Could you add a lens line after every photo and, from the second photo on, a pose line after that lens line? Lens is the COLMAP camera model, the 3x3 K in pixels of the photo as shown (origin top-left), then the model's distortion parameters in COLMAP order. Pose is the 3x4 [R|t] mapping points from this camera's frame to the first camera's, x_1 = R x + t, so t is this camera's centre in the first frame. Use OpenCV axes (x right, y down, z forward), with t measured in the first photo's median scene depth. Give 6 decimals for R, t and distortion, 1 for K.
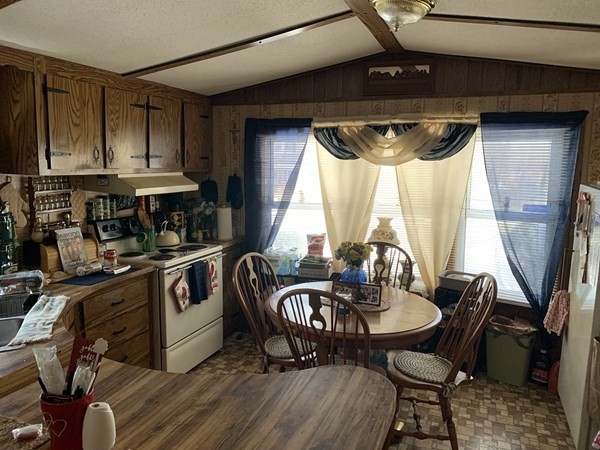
lens RADIAL K [[466.5, 0, 299.6], [0, 466.5, 224.6], [0, 0, 1]] dist [0.038115, -0.047564]
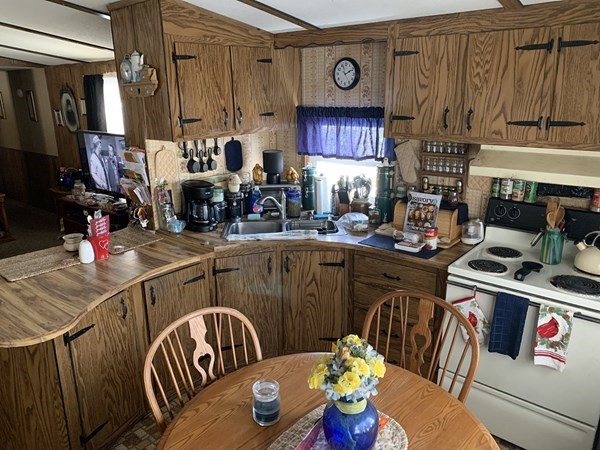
lens RADIAL K [[466.5, 0, 300.0], [0, 466.5, 223.1], [0, 0, 1]] dist [0.038115, -0.047564]
pose [[-0.324867, 0.261072, -0.909012, 0.522157], [-0.118043, 0.942436, 0.312859, -0.217685], [0.938364, 0.208940, -0.275349, 1.077323]]
